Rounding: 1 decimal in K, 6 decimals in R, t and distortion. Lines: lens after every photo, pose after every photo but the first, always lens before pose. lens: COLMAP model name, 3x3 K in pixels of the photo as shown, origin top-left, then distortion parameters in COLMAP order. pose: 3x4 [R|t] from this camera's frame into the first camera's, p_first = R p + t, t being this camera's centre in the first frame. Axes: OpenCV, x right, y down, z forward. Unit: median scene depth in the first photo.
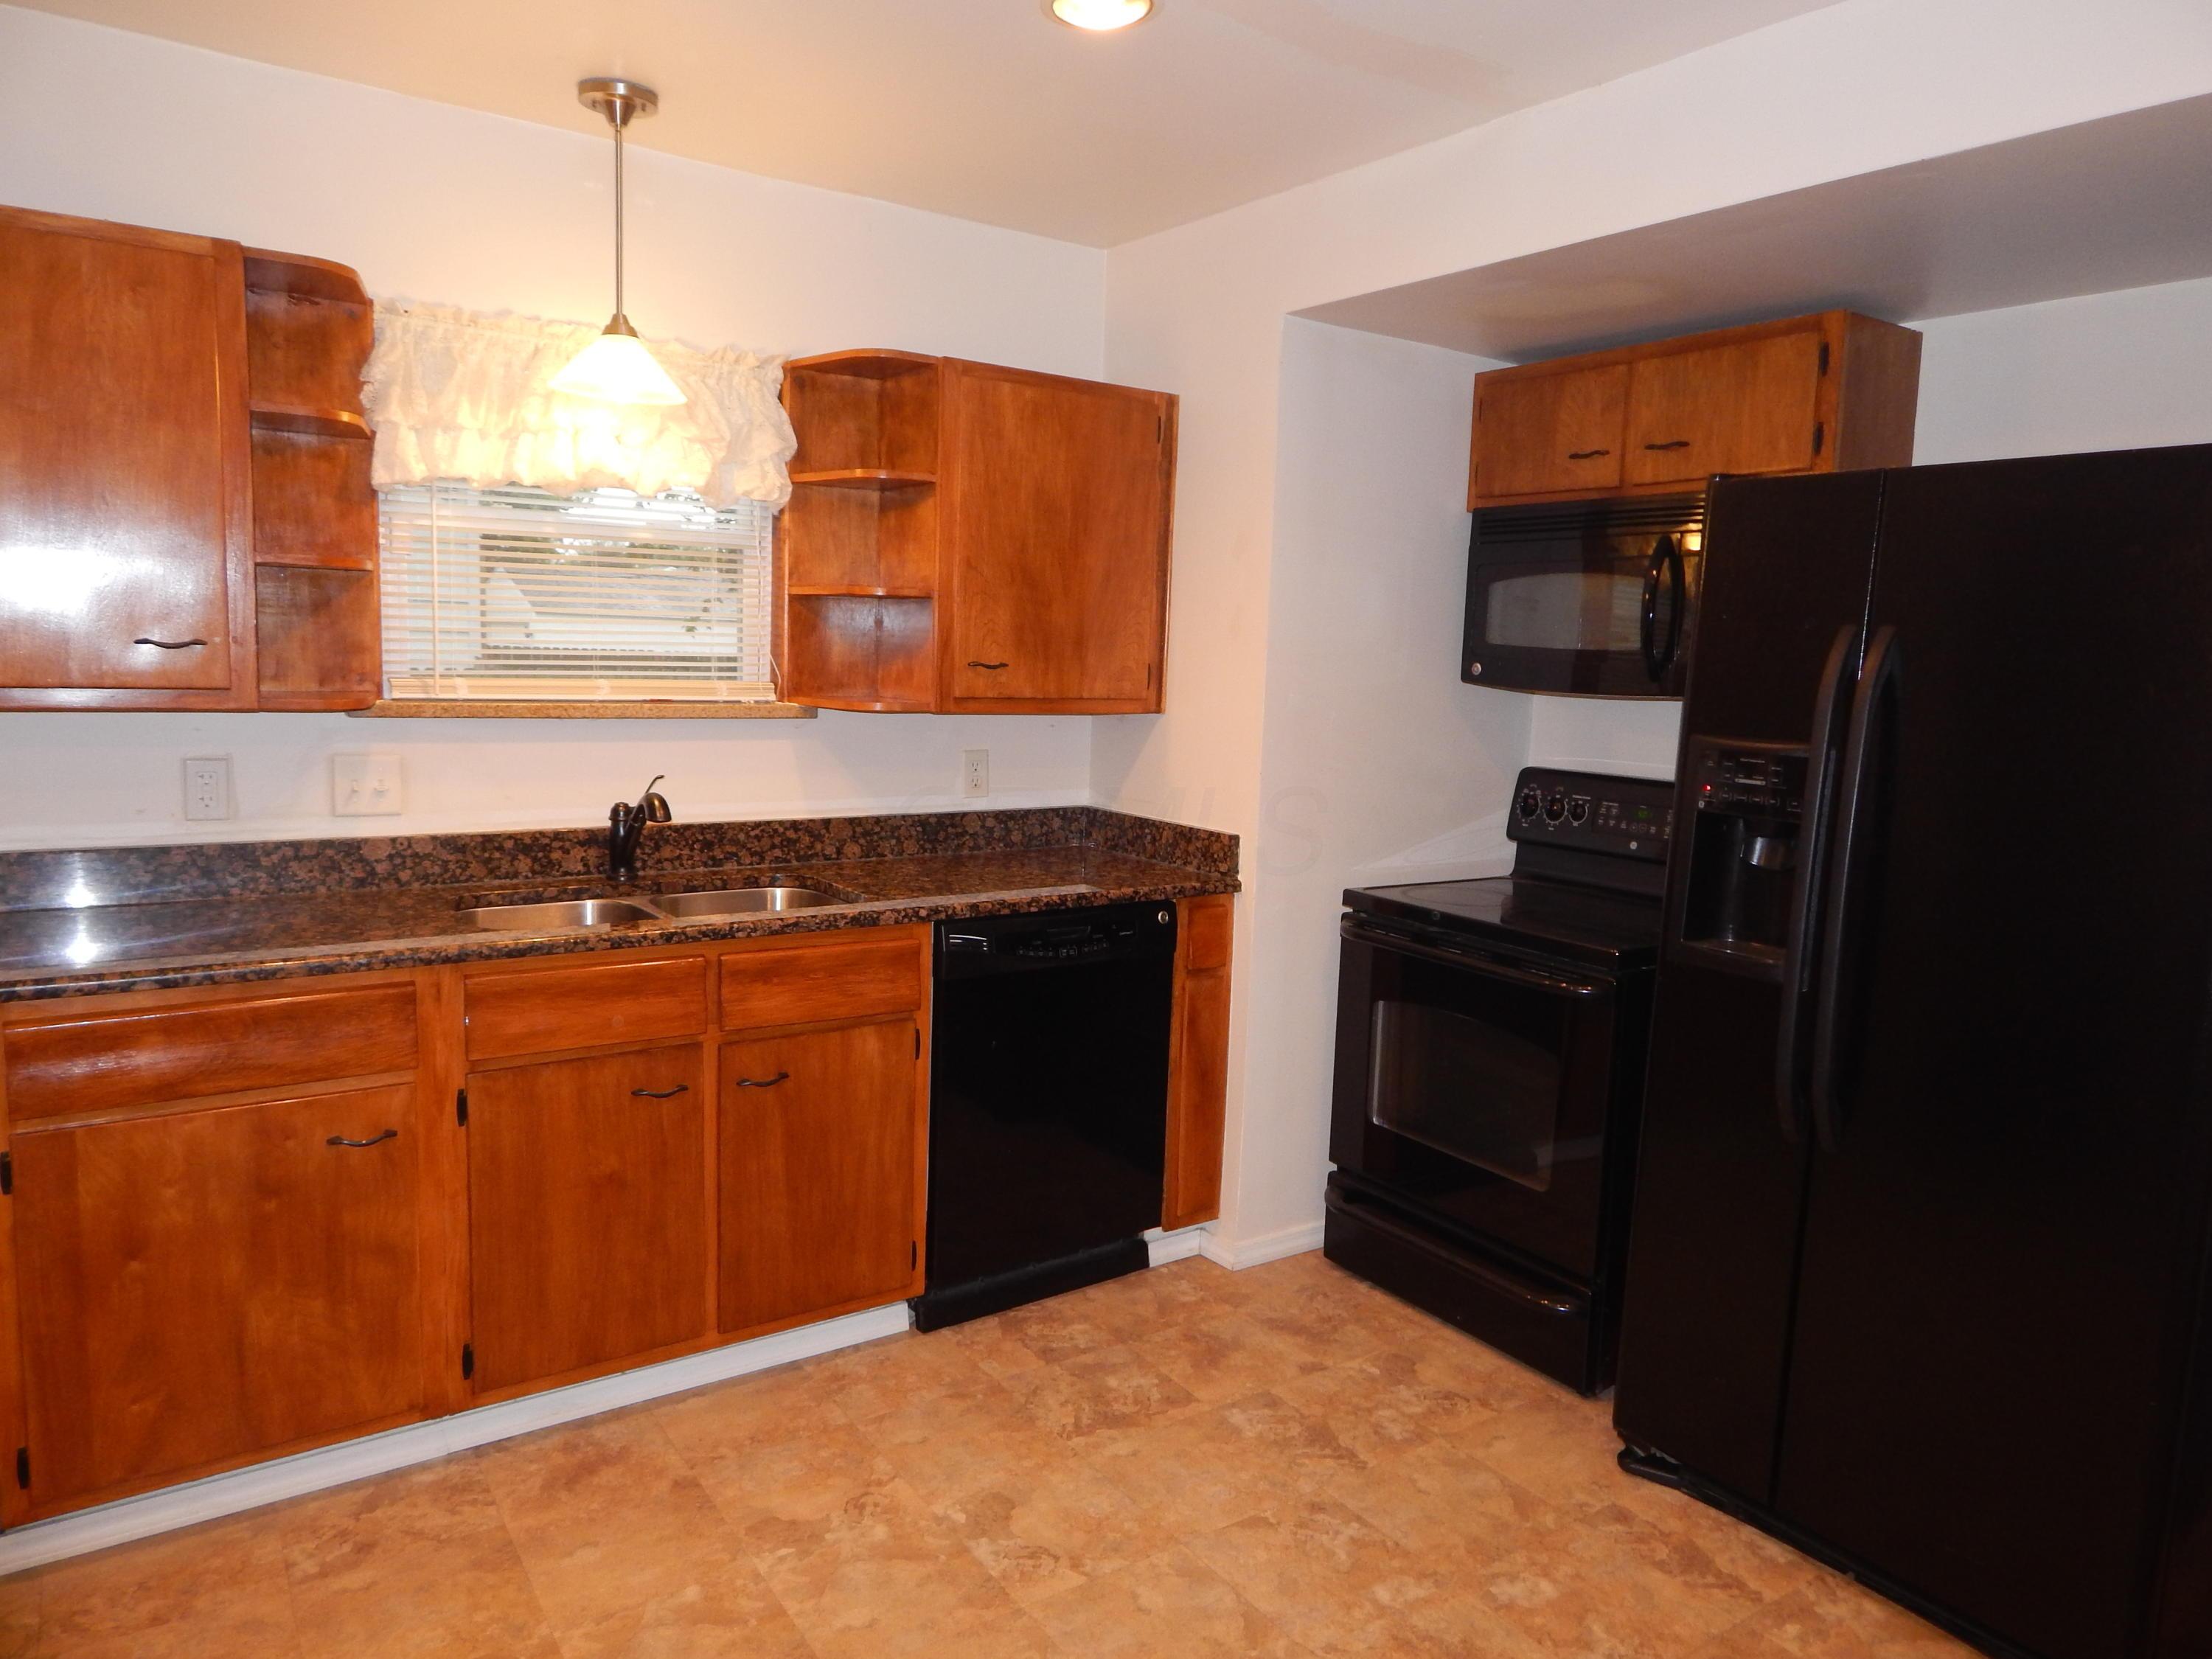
lens RADIAL K [[1455.5, 0, 1102.7], [0, 1455.5, 828.8], [0, 0, 1]] dist [0.001609, -0.003661]
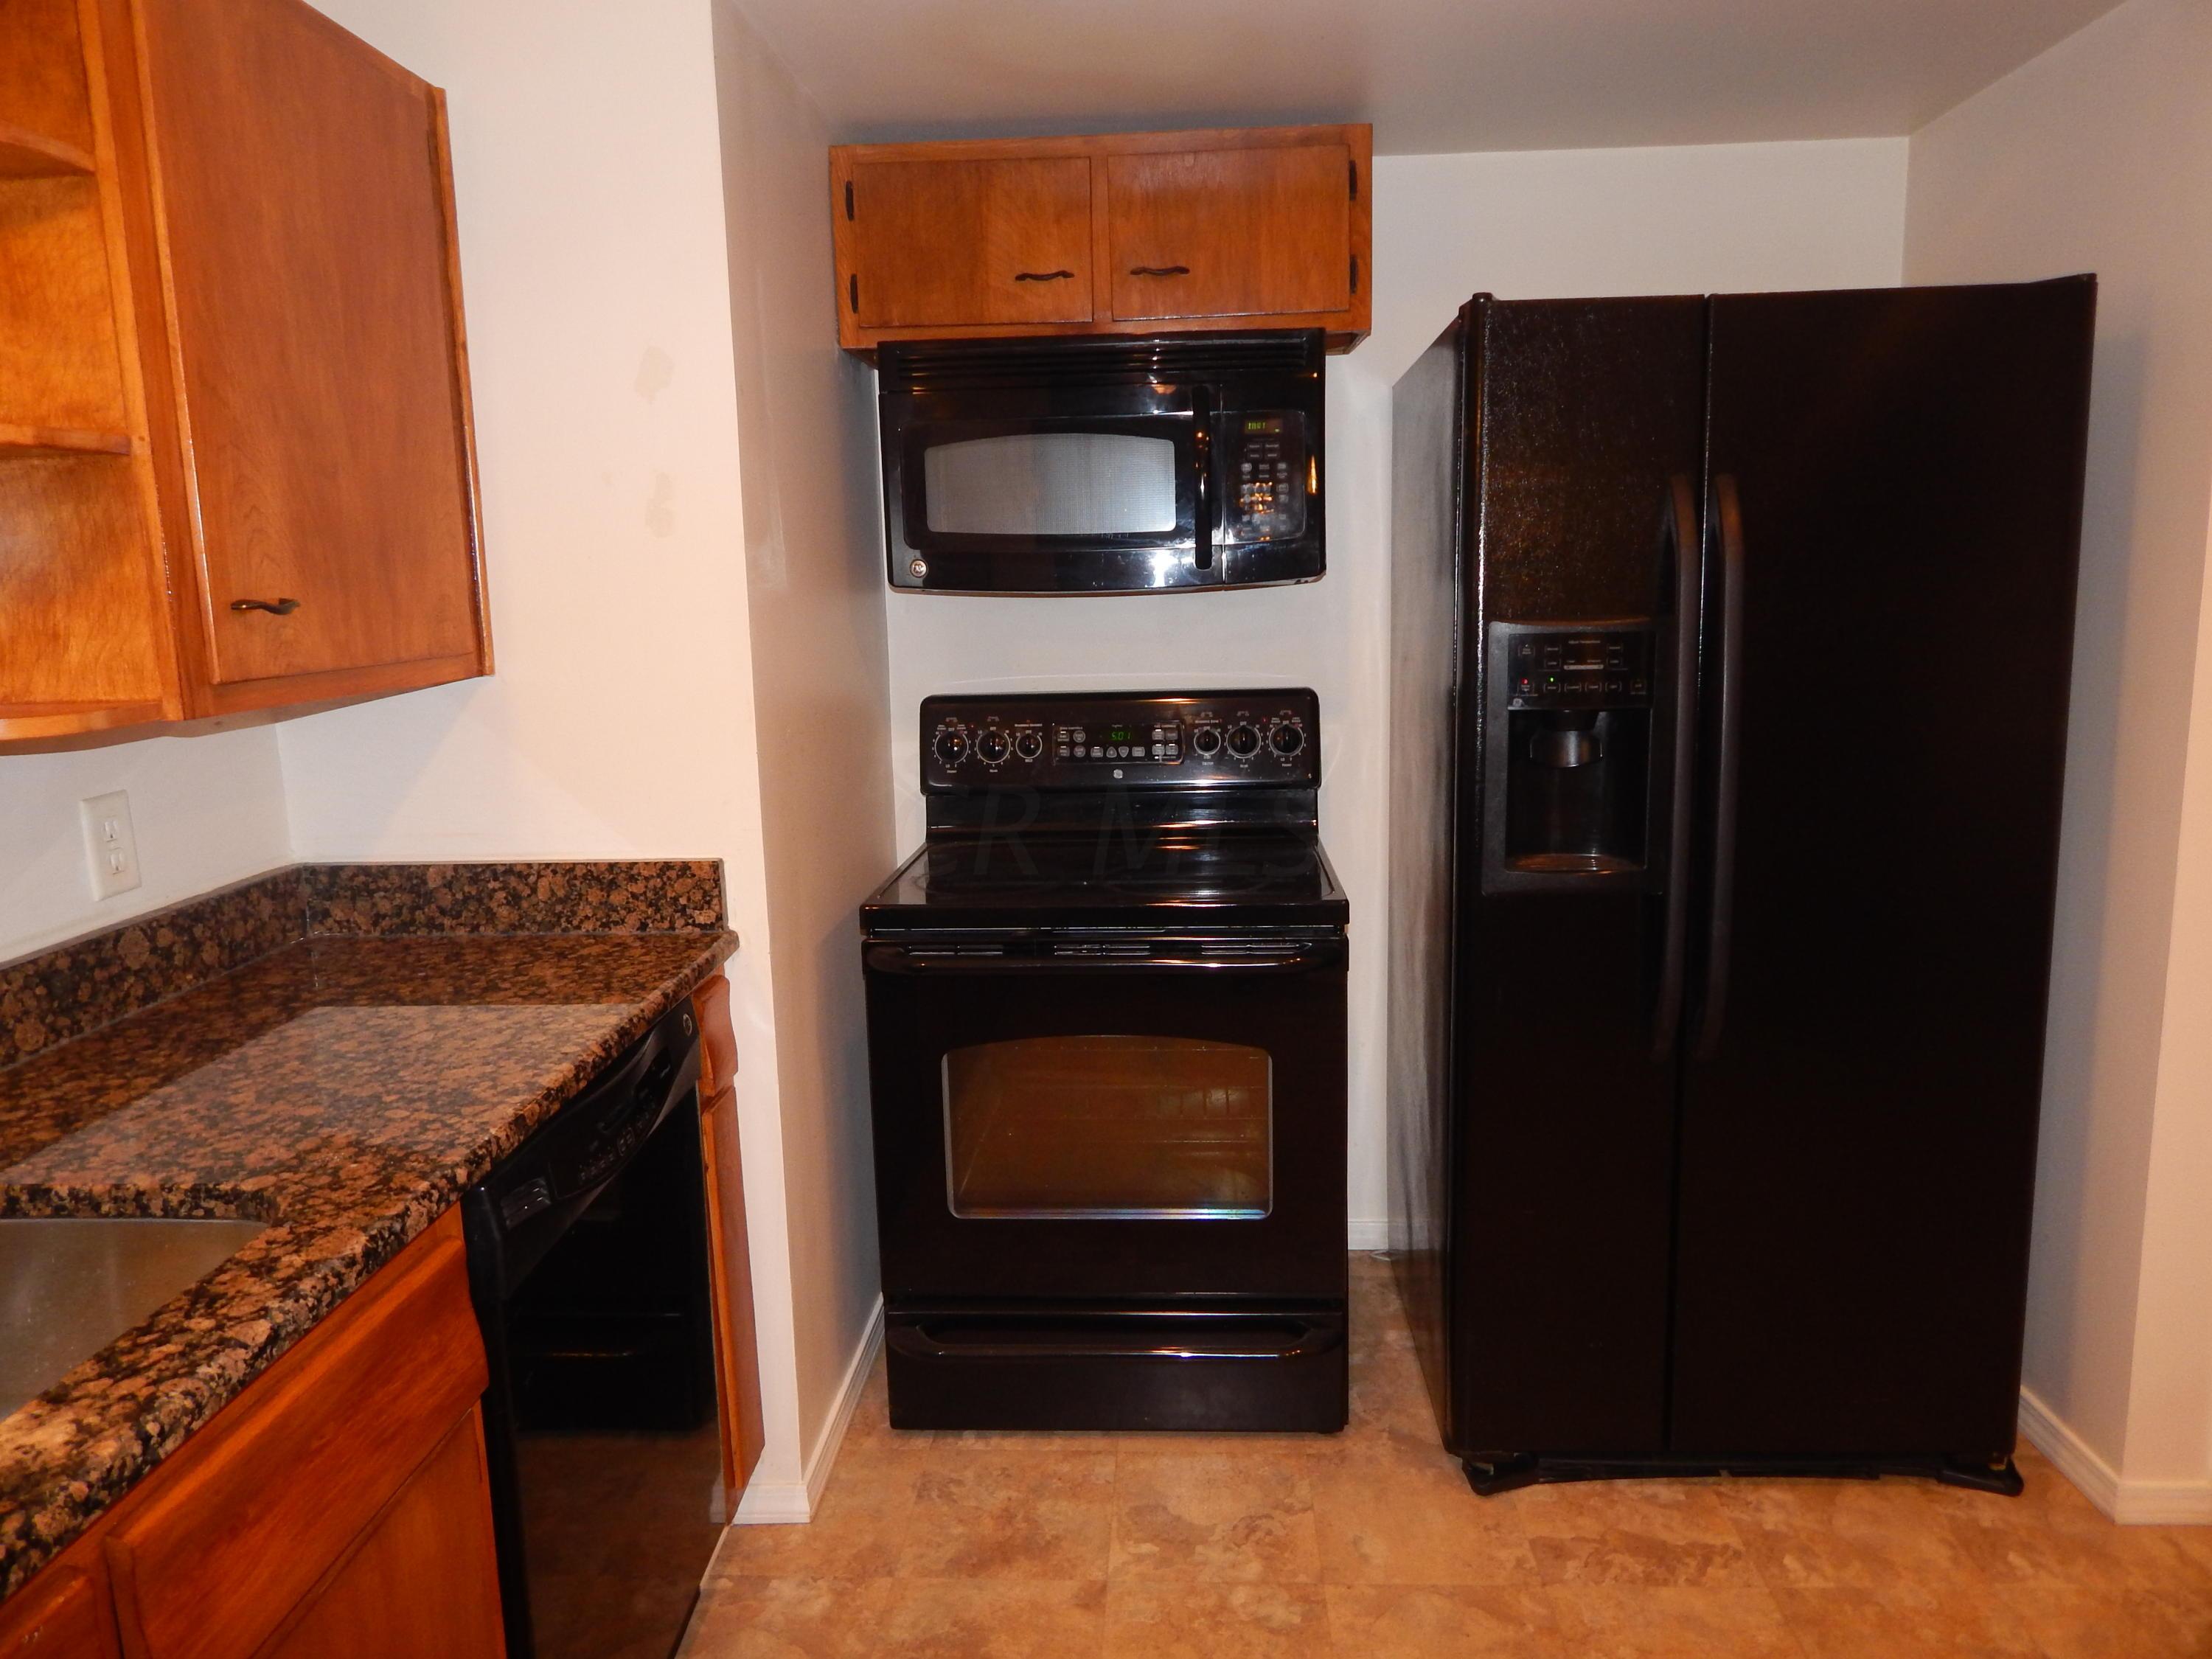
lens RADIAL K [[1455.5, 0, 1116.9], [0, 1455.5, 823.6], [0, 0, 1]] dist [0.001609, -0.003661]
pose [[0.600634, -0.183761, 0.778120, -0.310624], [0.143232, 0.982215, 0.121399, -0.066913], [-0.786590, 0.038535, 0.616272, 0.546988]]
